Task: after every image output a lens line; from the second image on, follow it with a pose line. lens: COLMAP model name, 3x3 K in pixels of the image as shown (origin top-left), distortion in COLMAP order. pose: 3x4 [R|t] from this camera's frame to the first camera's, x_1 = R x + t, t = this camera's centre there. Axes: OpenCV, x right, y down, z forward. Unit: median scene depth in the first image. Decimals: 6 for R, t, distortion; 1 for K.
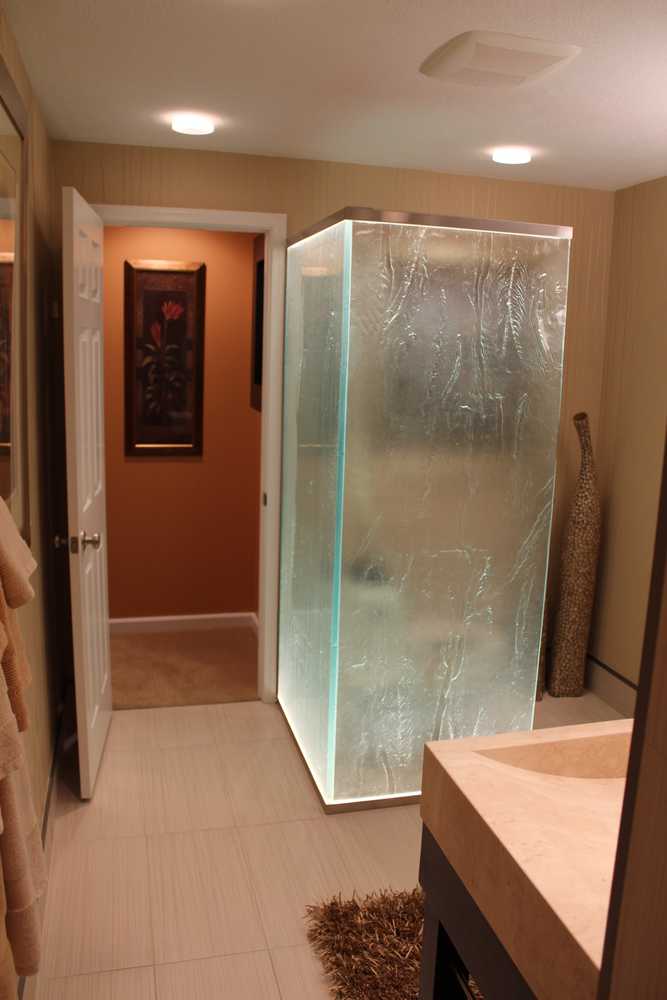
lens RADIAL K [[828.3, 0, 331.8], [0, 828.3, 499.3], [0, 0, 1]] dist [-0.147467, 0.091336]
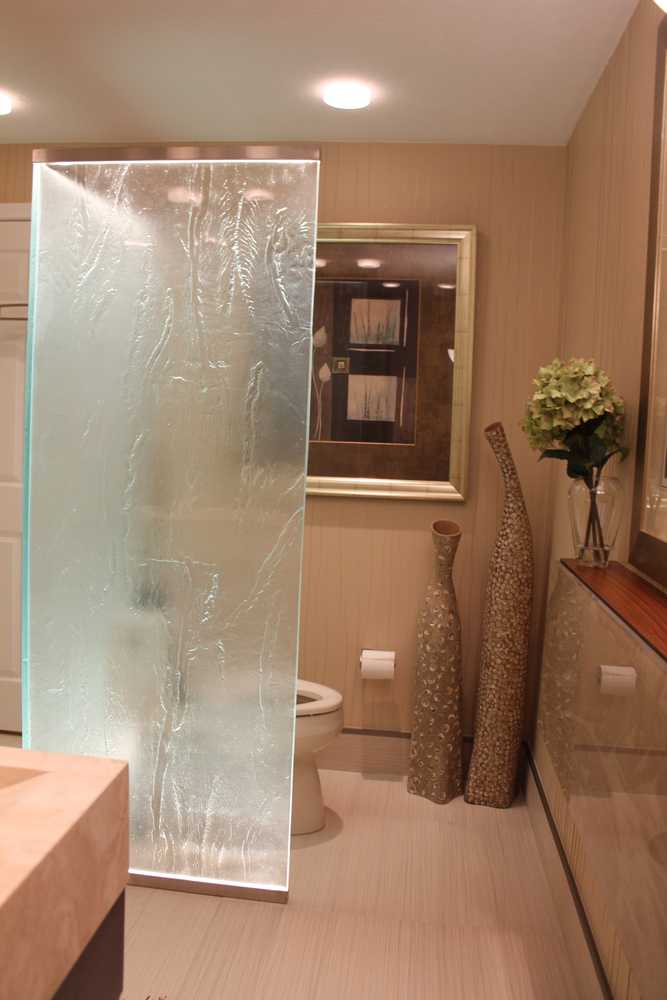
lens RADIAL K [[828.3, 0, 330.7], [0, 828.3, 496.4], [0, 0, 1]] dist [-0.147467, 0.091336]
pose [[0.932720, 0.038028, -0.358591, 0.590241], [-0.080480, 0.991294, -0.104208, 0.073072], [0.351506, 0.126056, 0.927660, 0.326558]]
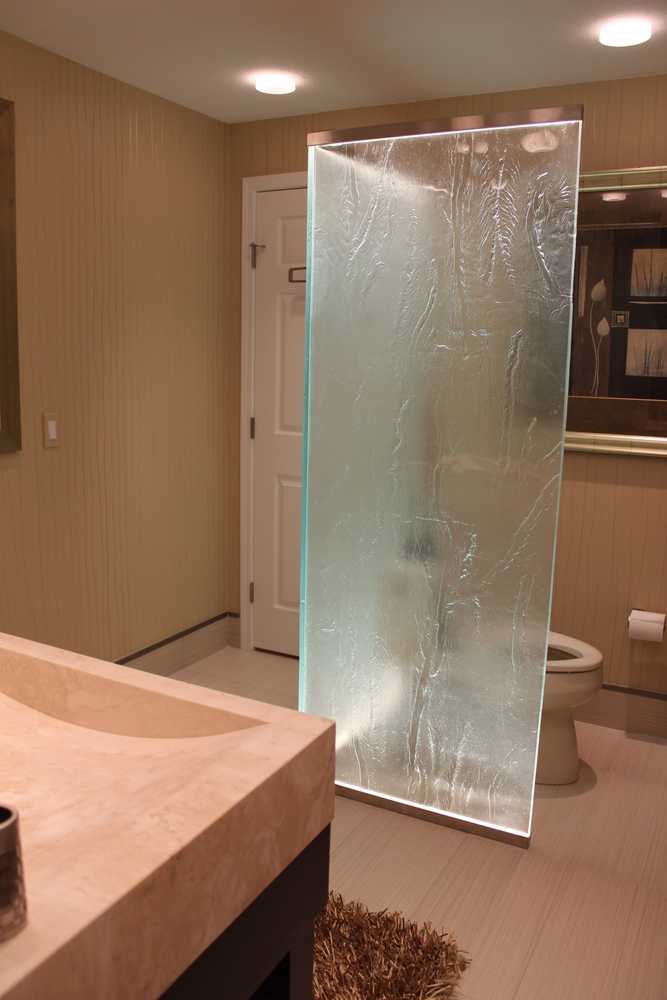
lens RADIAL K [[828.3, 0, 331.2], [0, 828.3, 502.4], [0, 0, 1]] dist [-0.147467, 0.091336]
pose [[0.738062, 0.107582, -0.666101, 0.650551], [-0.121656, 0.992246, 0.025458, 0.037361], [0.663674, 0.062245, 0.745427, 0.315022]]
